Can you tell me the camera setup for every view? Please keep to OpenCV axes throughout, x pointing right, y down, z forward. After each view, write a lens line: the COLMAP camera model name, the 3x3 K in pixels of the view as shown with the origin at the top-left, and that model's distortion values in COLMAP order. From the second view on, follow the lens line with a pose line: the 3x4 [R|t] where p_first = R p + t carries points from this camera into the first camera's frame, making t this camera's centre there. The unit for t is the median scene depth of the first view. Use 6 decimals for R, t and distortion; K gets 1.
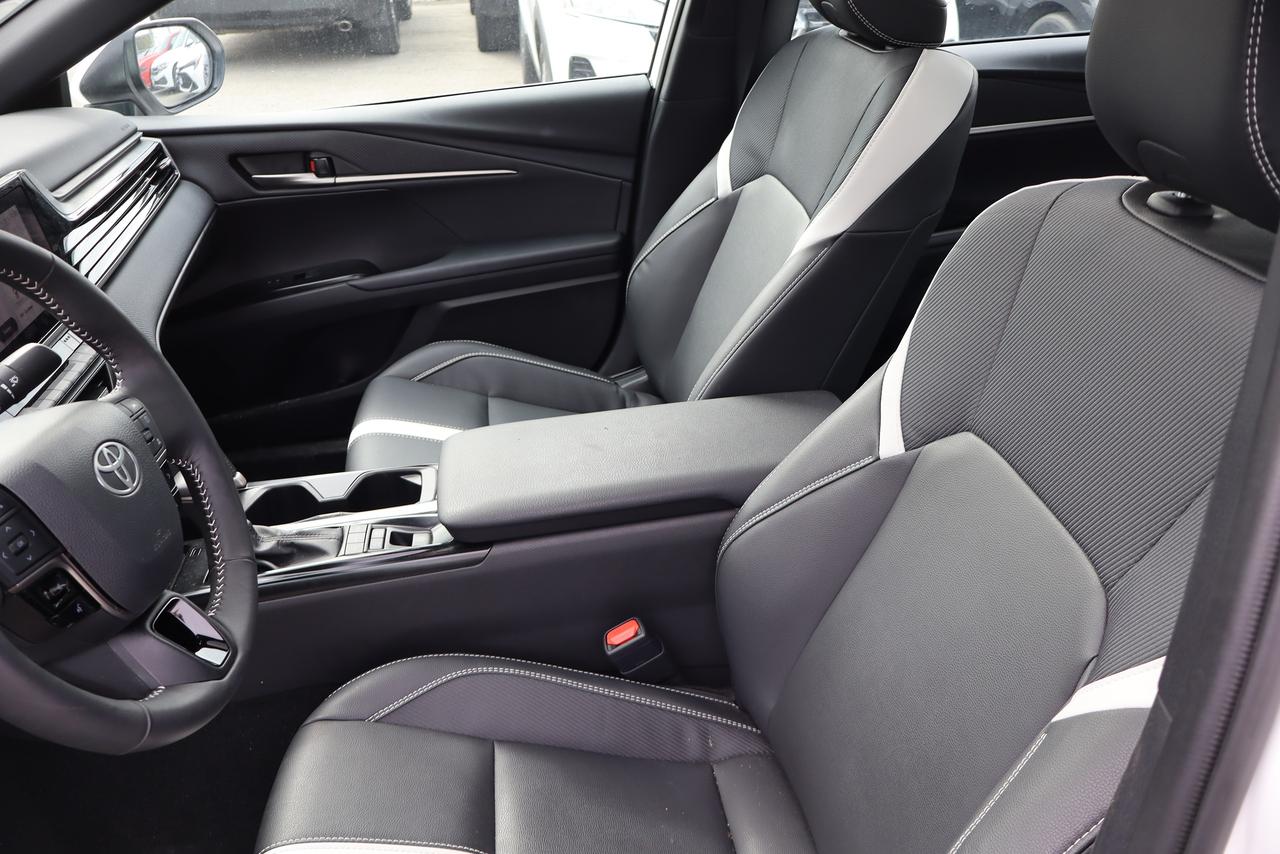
lens RADIAL K [[1082.6, 0, 638.5], [0, 1082.6, 430.2], [0, 0, 1]] dist [0.005945, -0.005865]
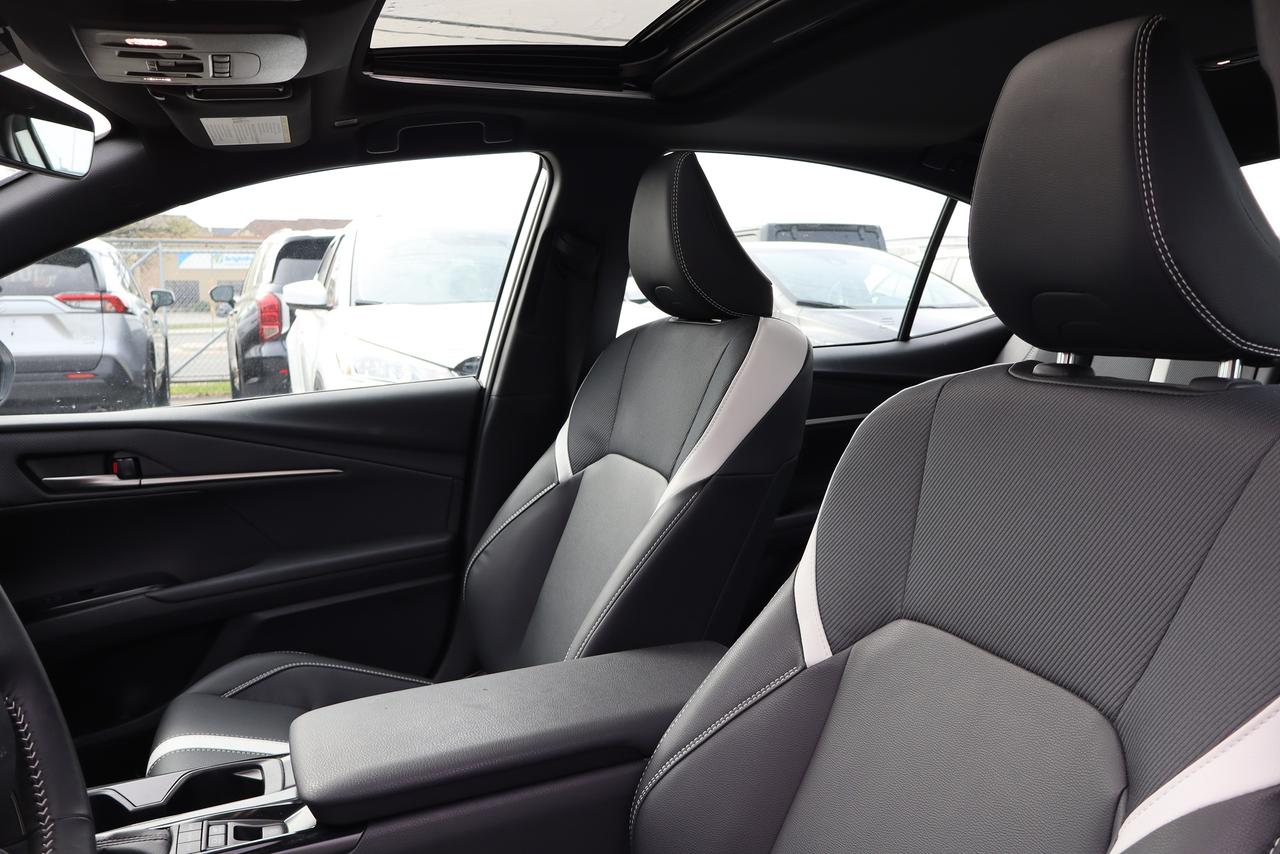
lens RADIAL K [[1082.6, 0, 663.4], [0, 1082.6, 399.5], [0, 0, 1]] dist [0.005945, -0.005865]
pose [[0.973621, -0.017169, 0.227525, -0.071114], [0.096666, 0.934292, -0.343152, 0.079197], [-0.206683, 0.356094, 0.911306, 0.057988]]
